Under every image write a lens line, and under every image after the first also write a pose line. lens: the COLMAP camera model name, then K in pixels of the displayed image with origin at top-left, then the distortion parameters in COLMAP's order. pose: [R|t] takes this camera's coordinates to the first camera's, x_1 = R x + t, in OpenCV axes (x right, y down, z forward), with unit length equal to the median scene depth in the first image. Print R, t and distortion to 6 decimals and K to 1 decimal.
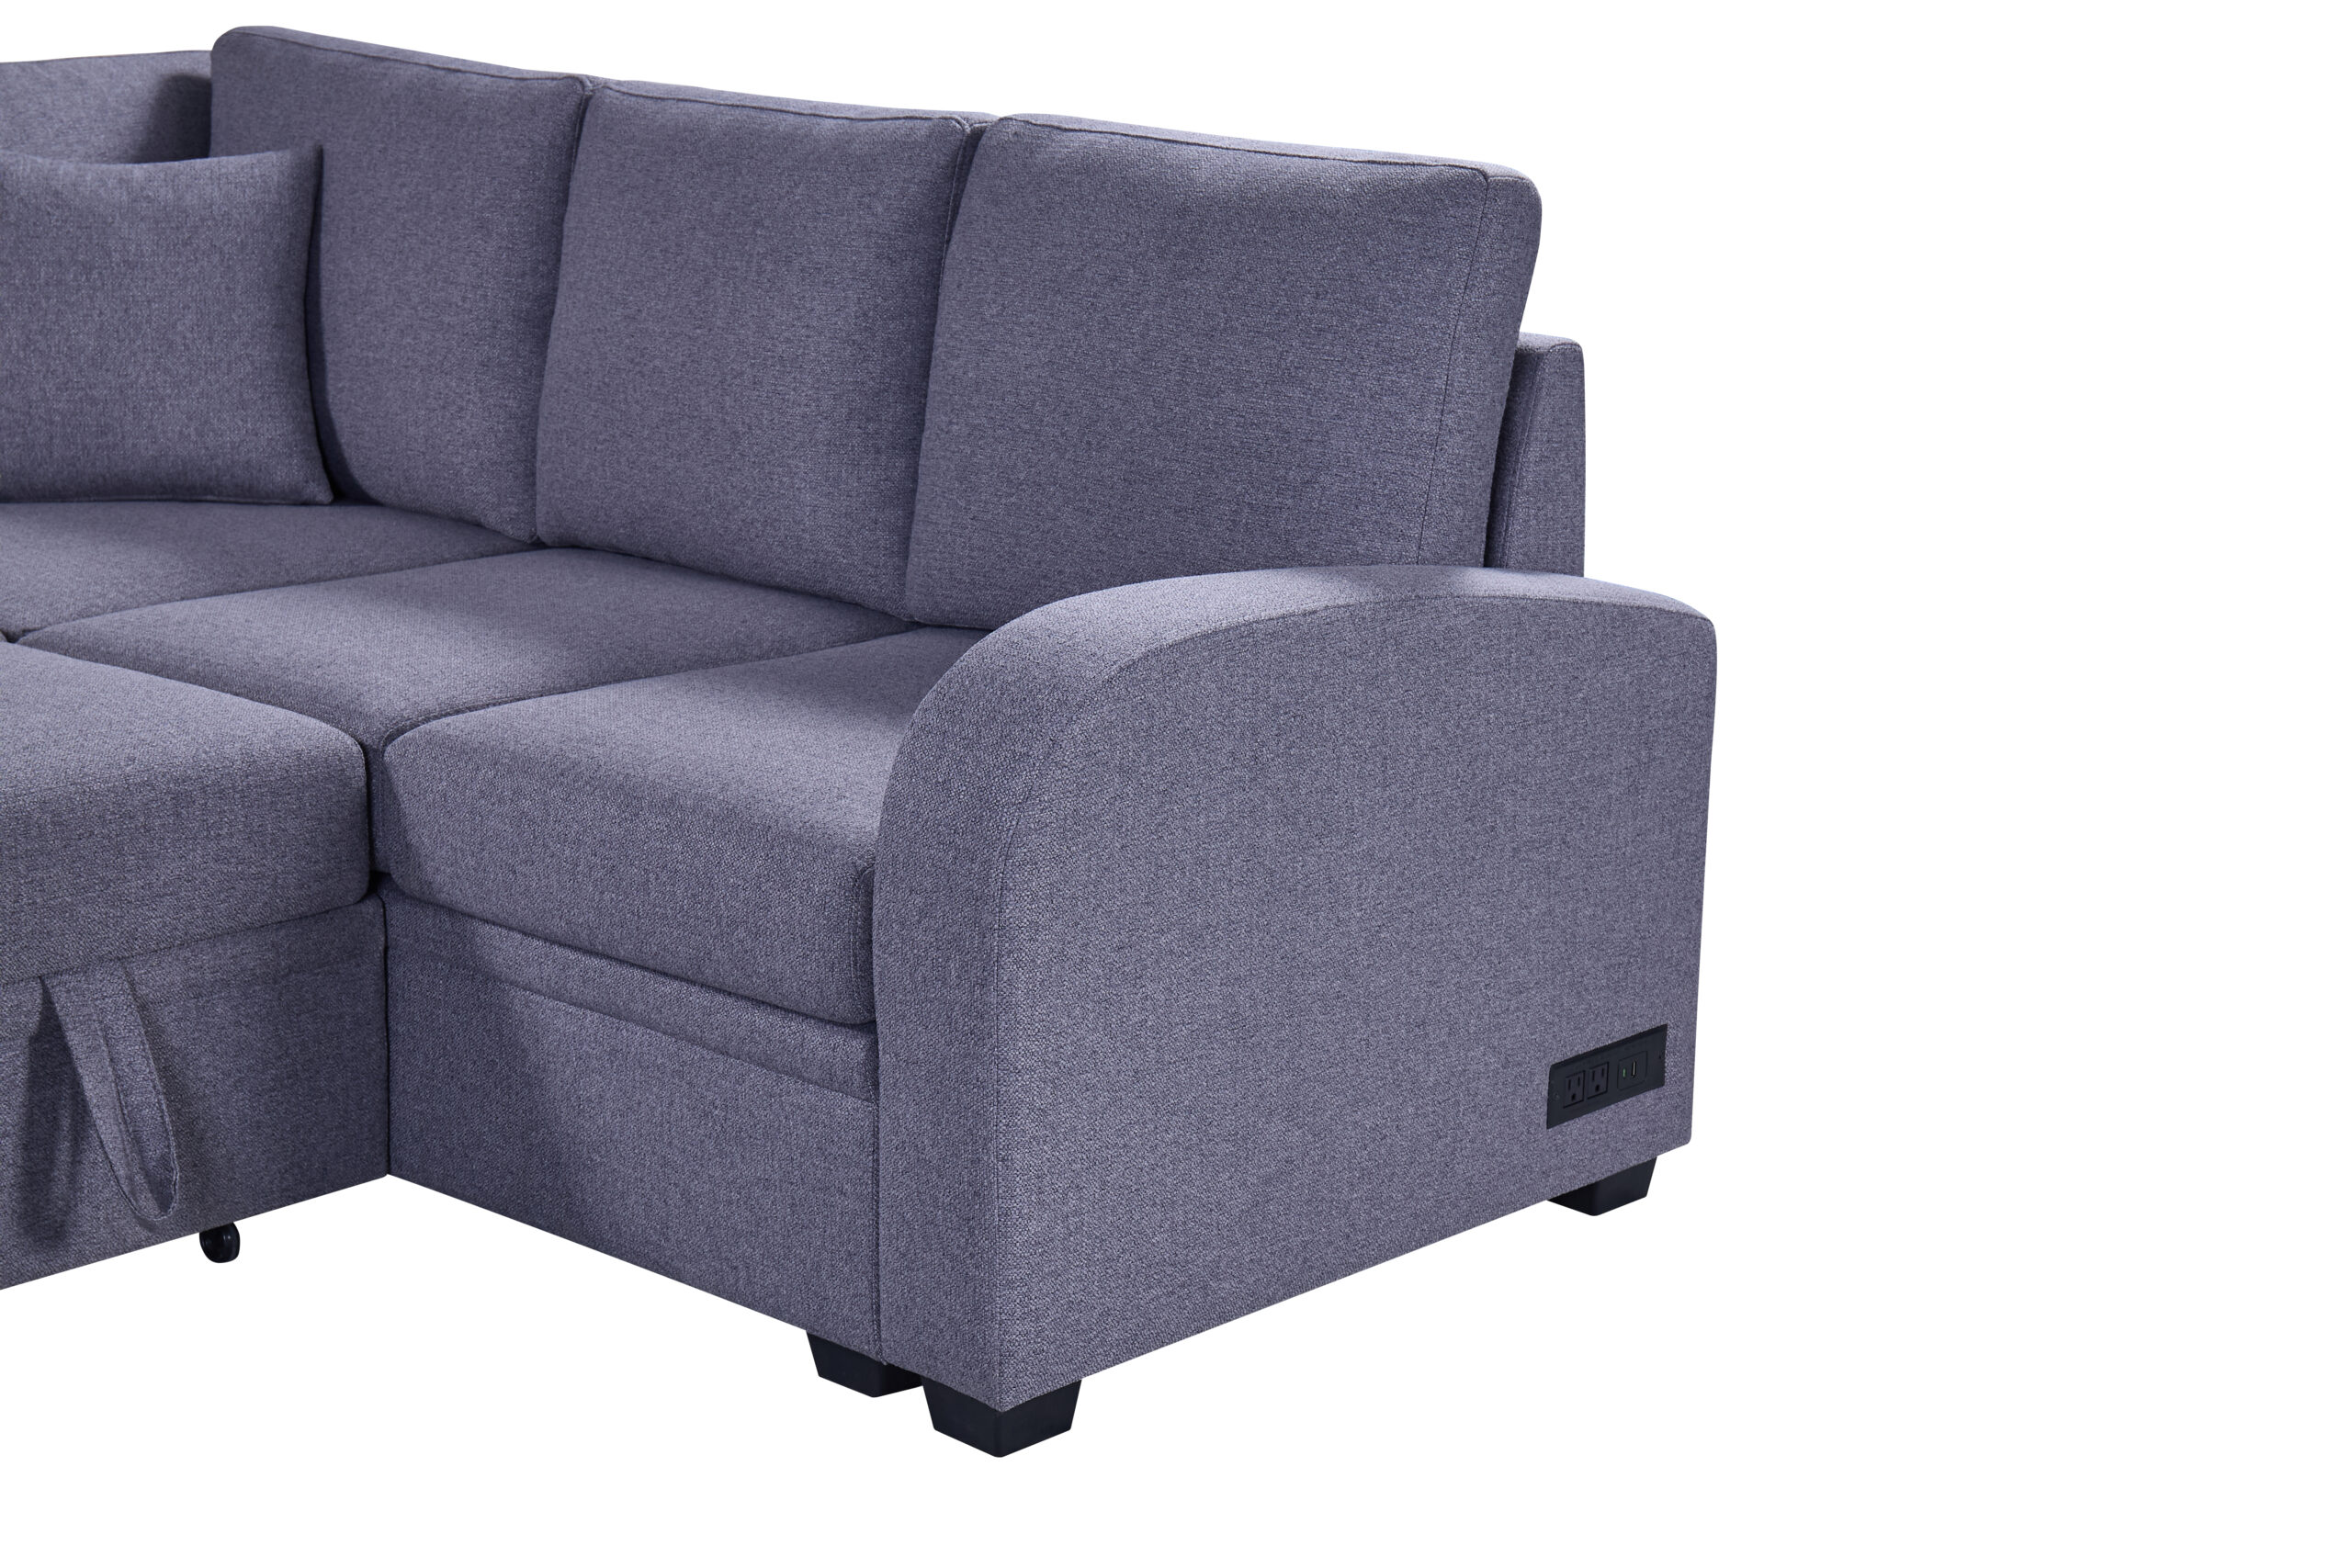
lens RADIAL K [[4194.7, 0, 1180.1], [0, 4194.7, 848.7], [0, 0, 1]] dist [0.135419, 0.187192]
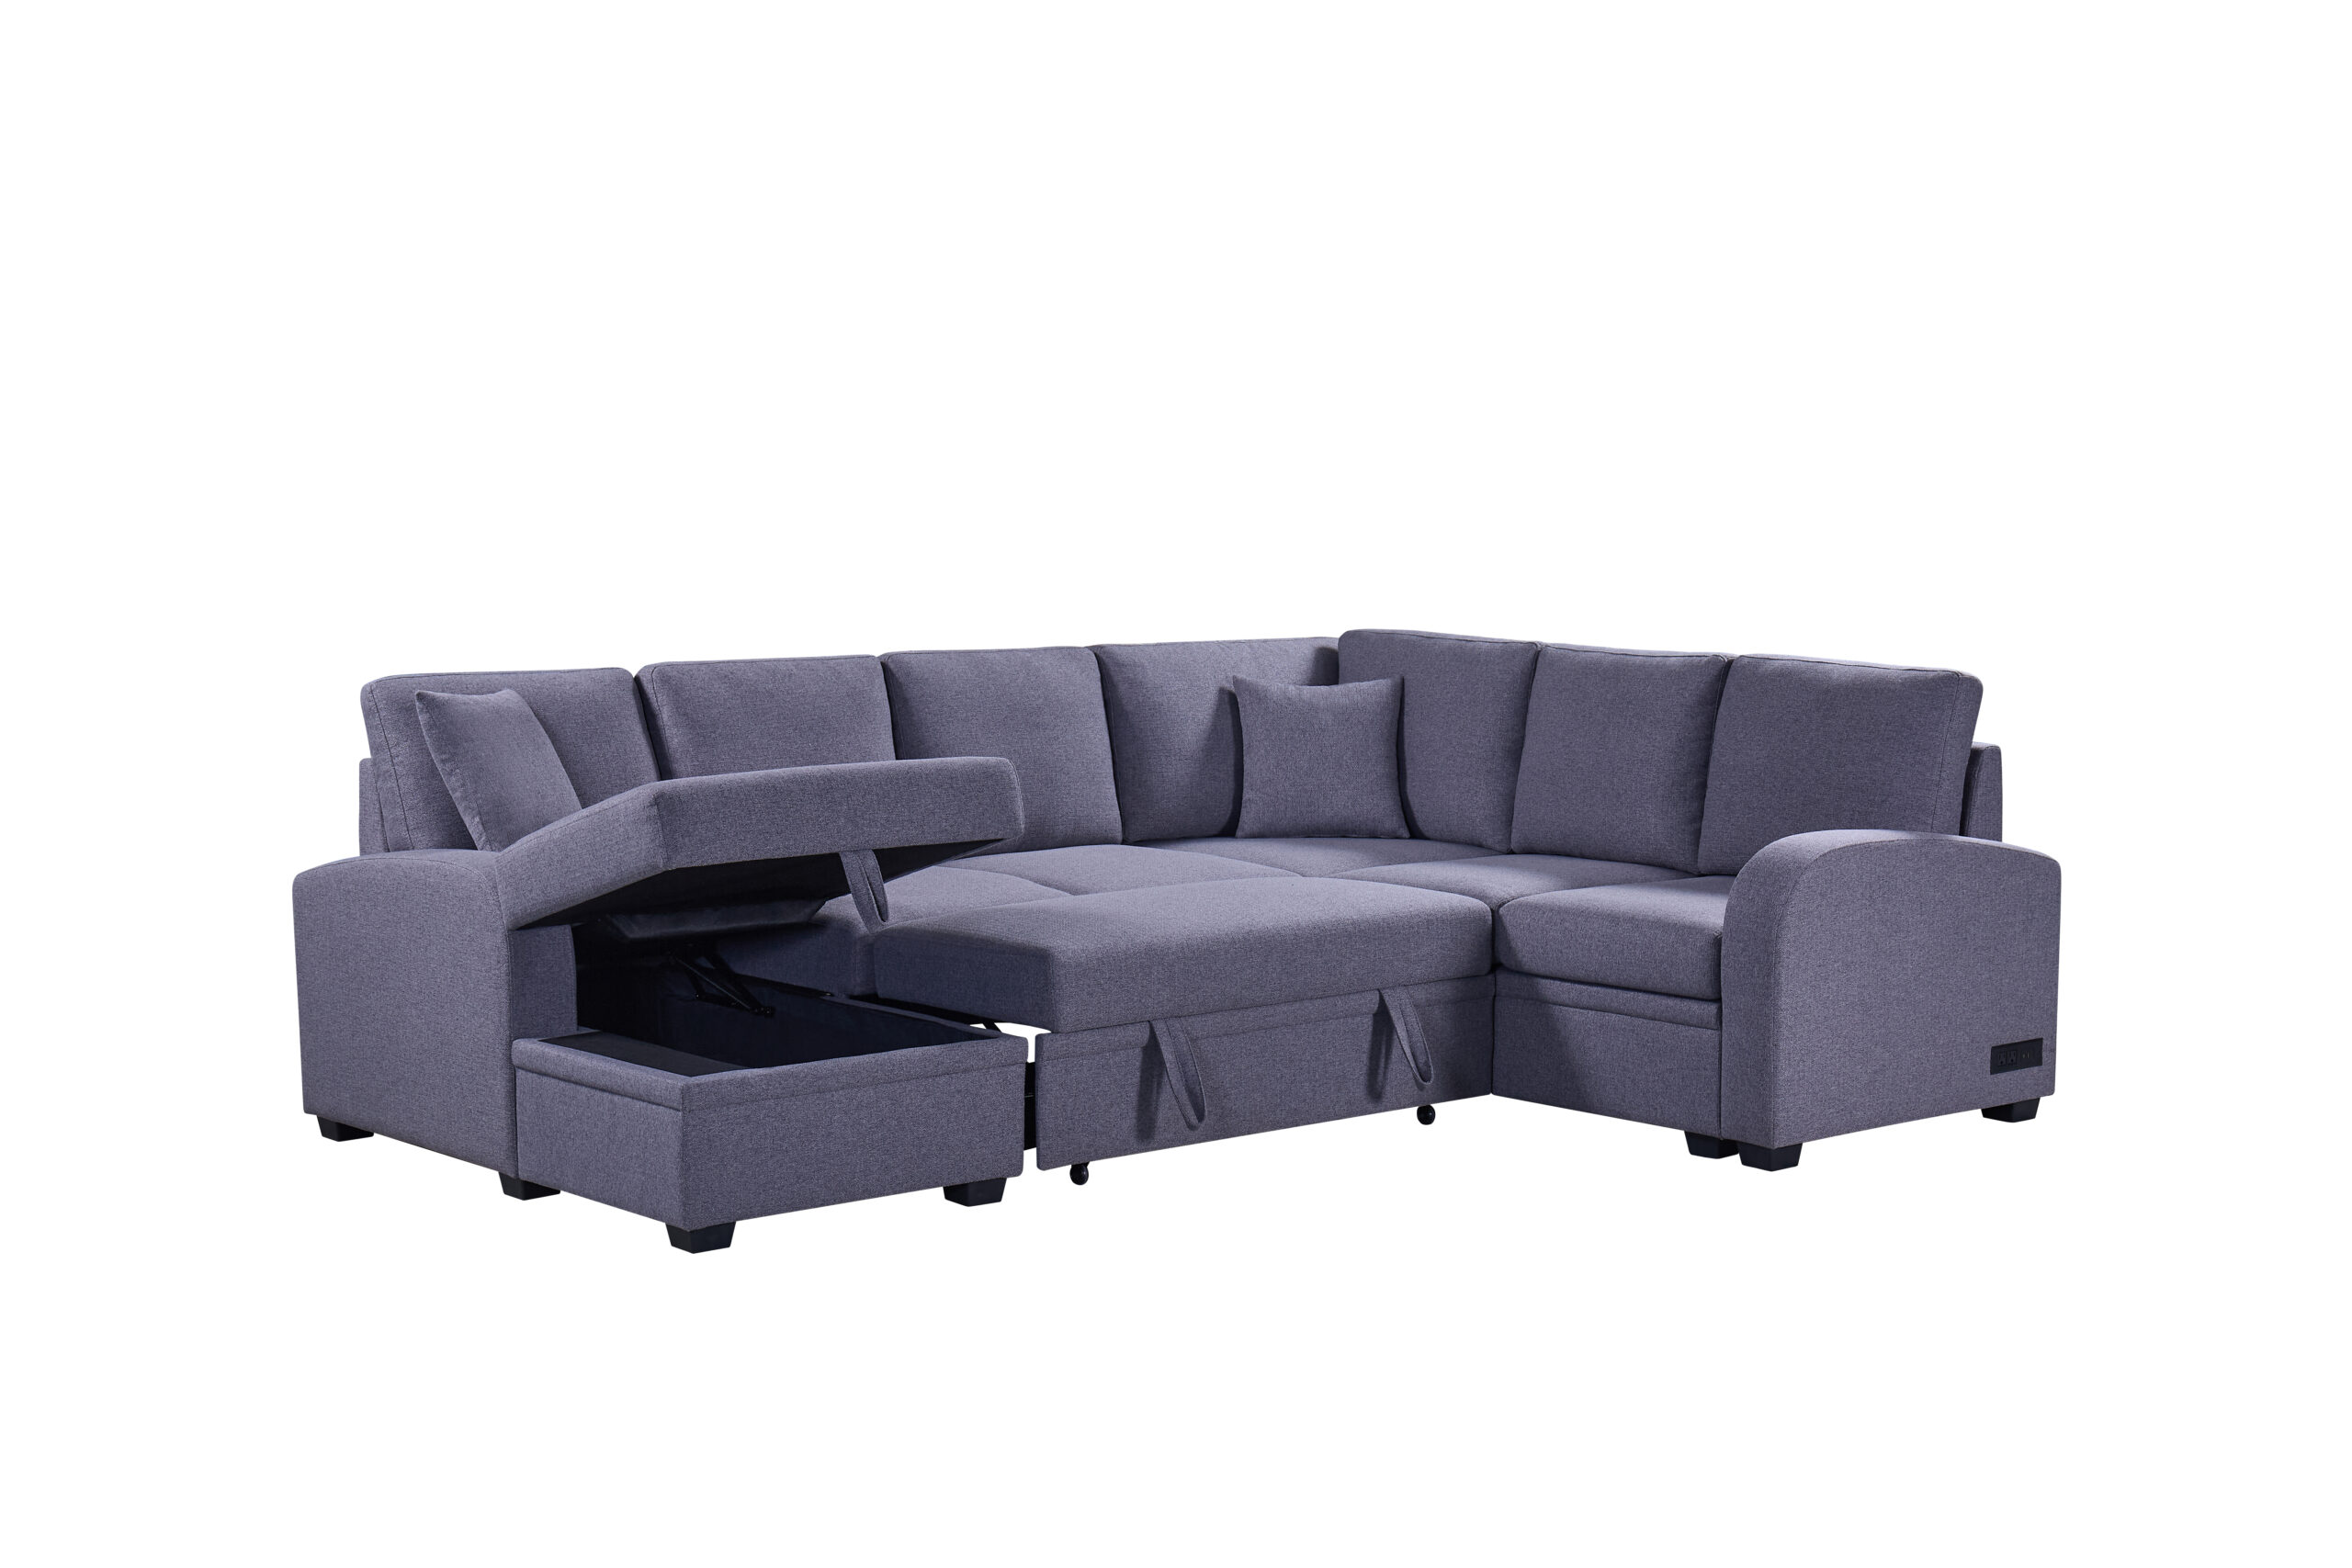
lens RADIAL K [[4012.8, 0, 1176.0], [0, 4012.8, 784.0], [0, 0, 1]] dist [0.105084, -0.004406]
pose [[0.994177, -0.000626, -0.107758, -0.121833], [-0.016114, 0.987875, -0.154412, 0.260501], [0.106548, 0.155250, 0.982113, -1.281879]]
